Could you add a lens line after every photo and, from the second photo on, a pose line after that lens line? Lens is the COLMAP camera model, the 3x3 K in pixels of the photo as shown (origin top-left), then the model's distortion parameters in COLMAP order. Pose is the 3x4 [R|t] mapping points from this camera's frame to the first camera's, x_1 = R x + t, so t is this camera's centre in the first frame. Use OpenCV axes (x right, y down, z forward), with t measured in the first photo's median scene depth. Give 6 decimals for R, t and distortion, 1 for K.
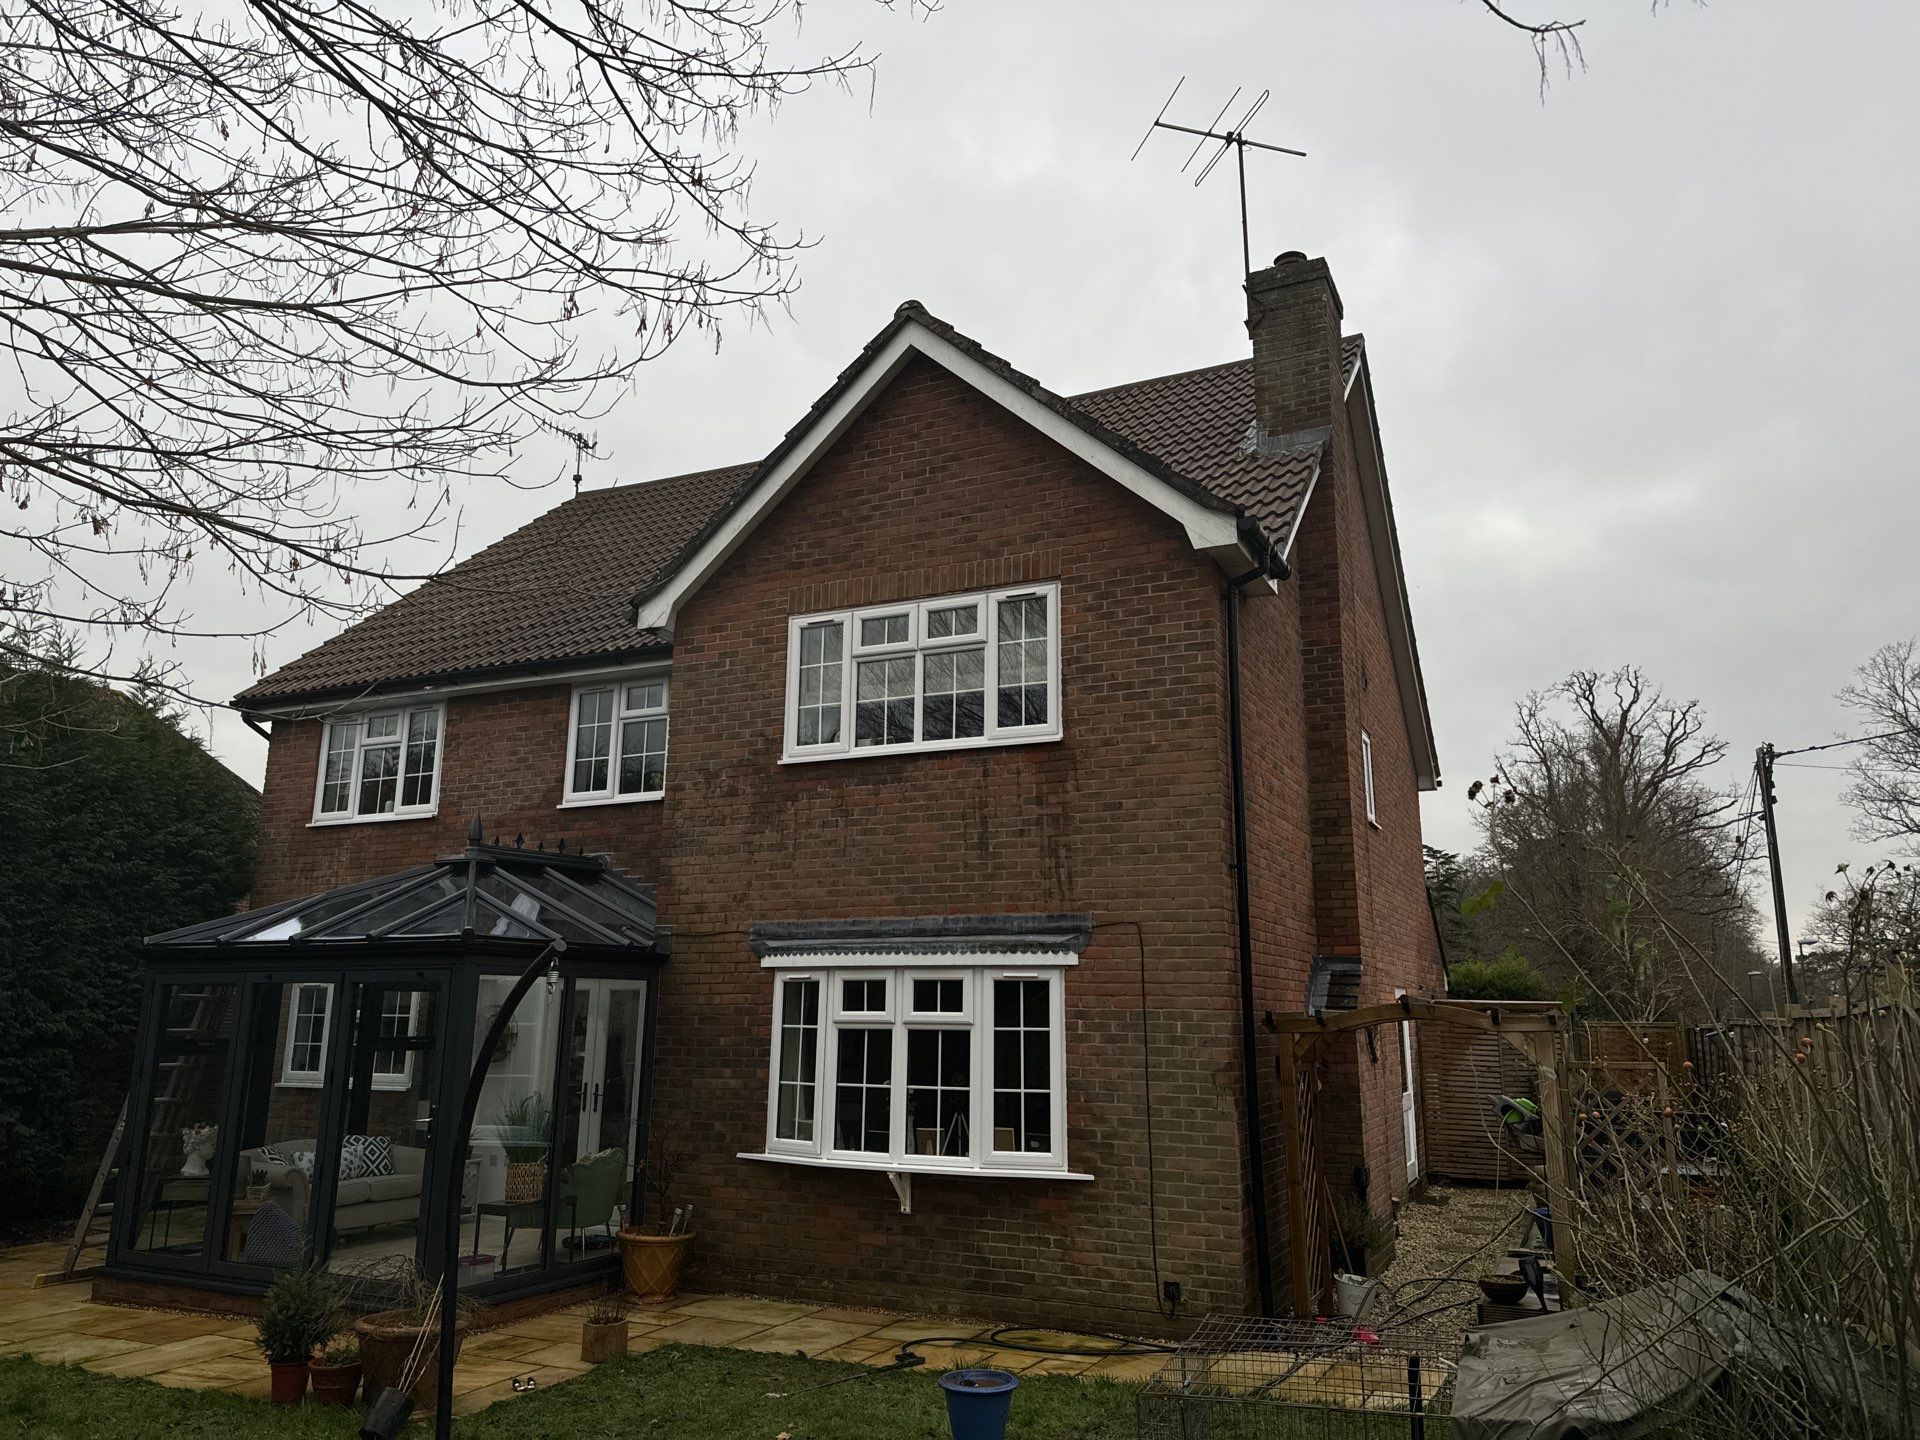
lens RADIAL K [[1320.4, 0, 960.0], [0, 1320.4, 720.0], [0, 0, 1]] dist [0.178114, -0.350700]
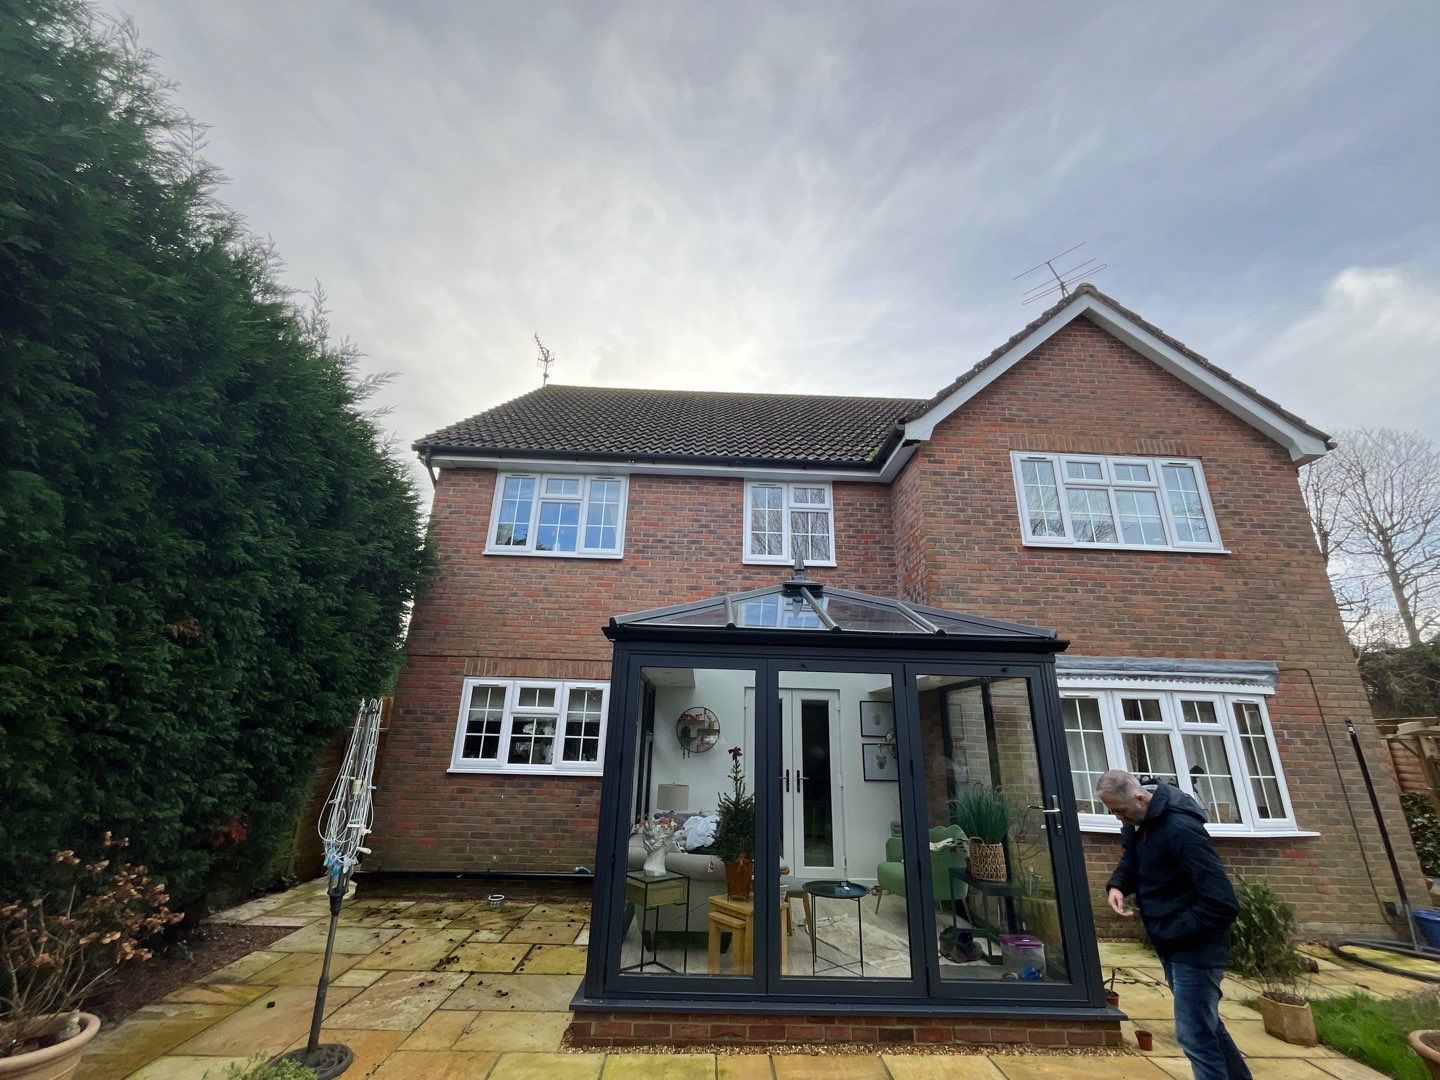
lens RADIAL K [[581.9, 0, 719.0], [0, 581.9, 546.3], [0, 0, 1]] dist [-0.002682, 0.000231]
pose [[0.888237, 0.157349, 0.431597, -0.734319], [-0.117123, 0.986030, -0.118440, 0.153741], [-0.444204, 0.054653, 0.894257, 0.607114]]
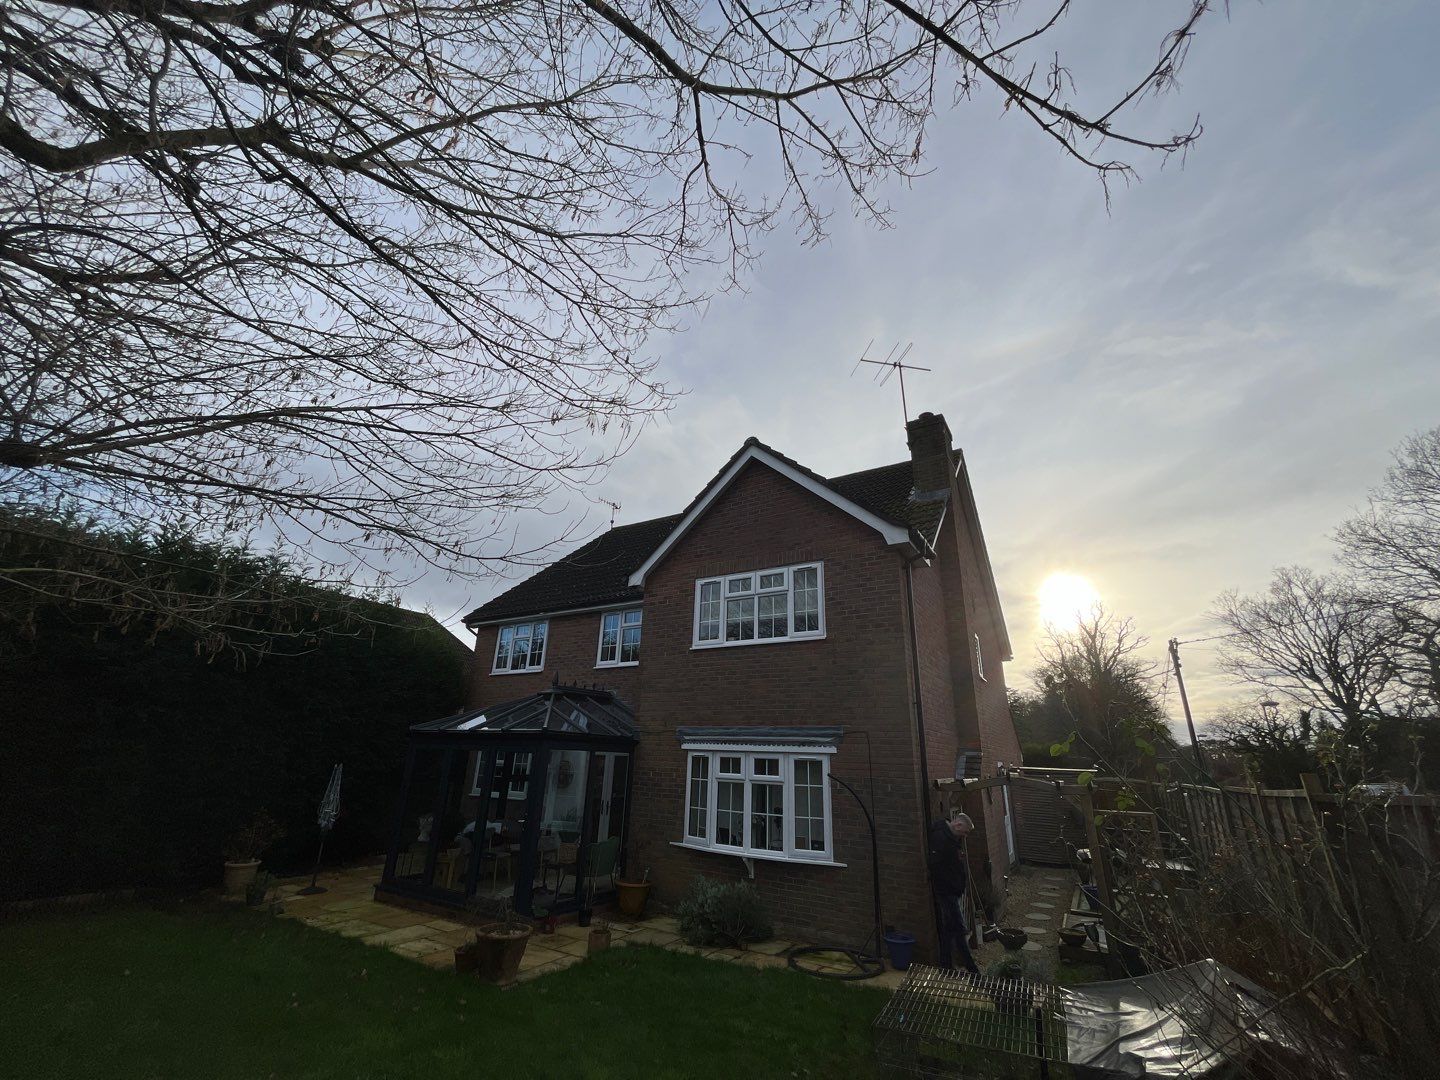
lens RADIAL K [[581.9, 0, 719.0], [0, 581.9, 546.3], [0, 0, 1]] dist [-0.002682, 0.000231]
pose [[0.993916, -0.015479, -0.109048, 0.012339], [0.000552, 0.990764, -0.135599, -0.003710], [0.110140, 0.134714, 0.984744, 0.074938]]
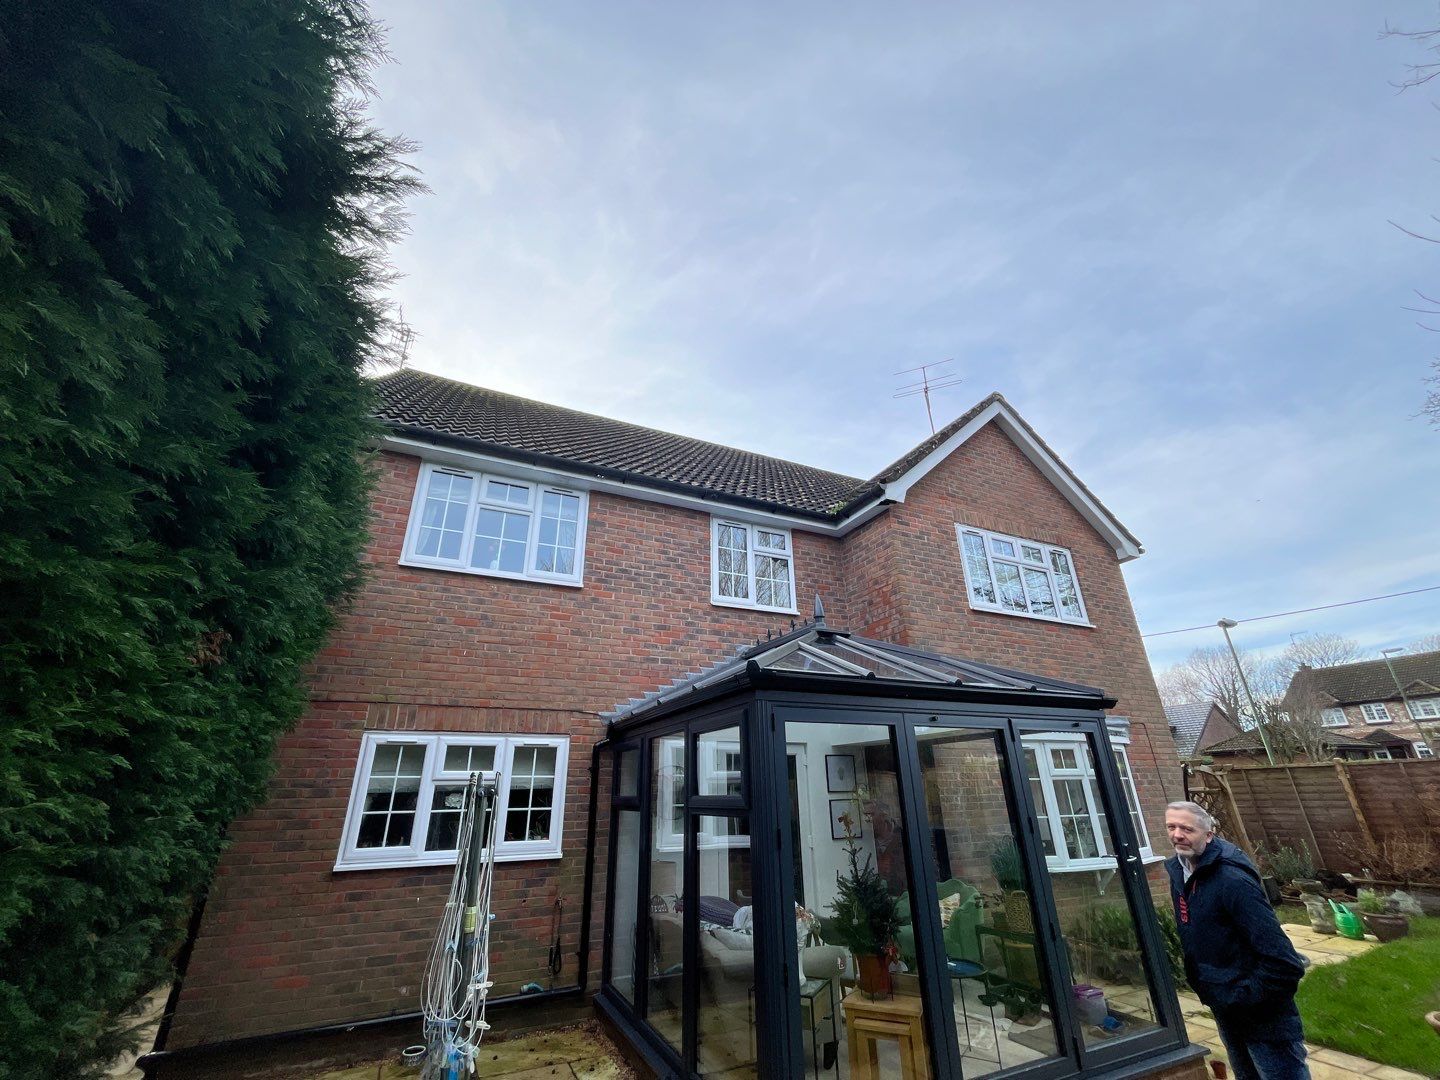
lens RADIAL K [[581.9, 0, 719.0], [0, 581.9, 546.3], [0, 0, 1]] dist [-0.002682, 0.000231]
pose [[0.631968, 0.283659, 0.721218, -0.894335], [-0.147861, 0.957646, -0.247084, 0.187048], [-0.760759, 0.049510, 0.647143, 0.807576]]
